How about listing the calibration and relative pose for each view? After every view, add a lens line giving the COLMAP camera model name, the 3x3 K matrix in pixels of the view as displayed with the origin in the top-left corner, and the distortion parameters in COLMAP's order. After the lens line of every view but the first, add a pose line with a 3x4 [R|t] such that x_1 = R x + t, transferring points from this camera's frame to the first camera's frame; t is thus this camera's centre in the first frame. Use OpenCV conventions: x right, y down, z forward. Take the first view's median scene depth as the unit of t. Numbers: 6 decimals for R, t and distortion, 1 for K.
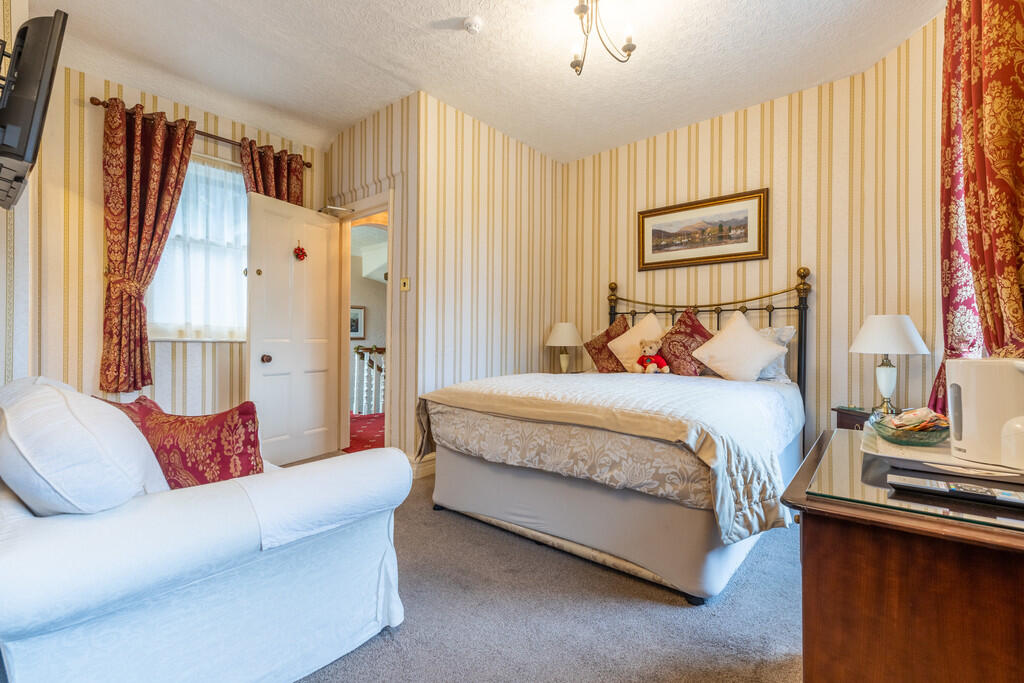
lens RADIAL K [[467.8, 0, 516.1], [0, 467.8, 342.4], [0, 0, 1]] dist [0.003381, -0.001283]
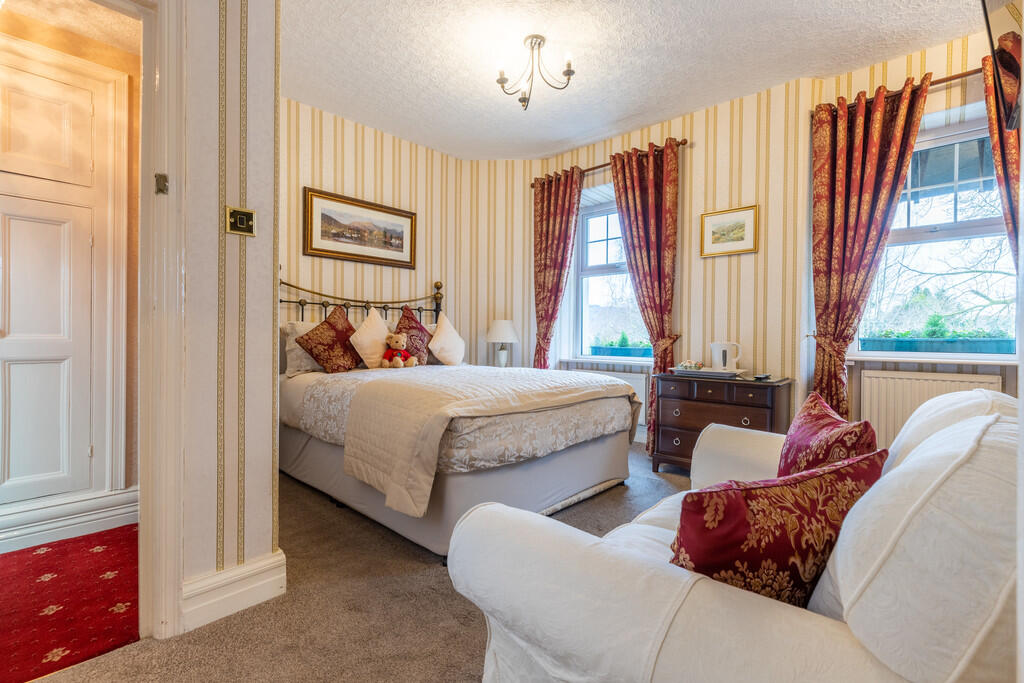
lens RADIAL K [[467.8, 0, 516.1], [0, 467.8, 340.7], [0, 0, 1]] dist [0.003381, -0.001283]
pose [[0.047326, -0.016475, 0.998744, -0.690500], [-0.005220, 0.999846, 0.016740, -0.009435], [-0.998866, -0.006005, 0.047232, 0.651330]]
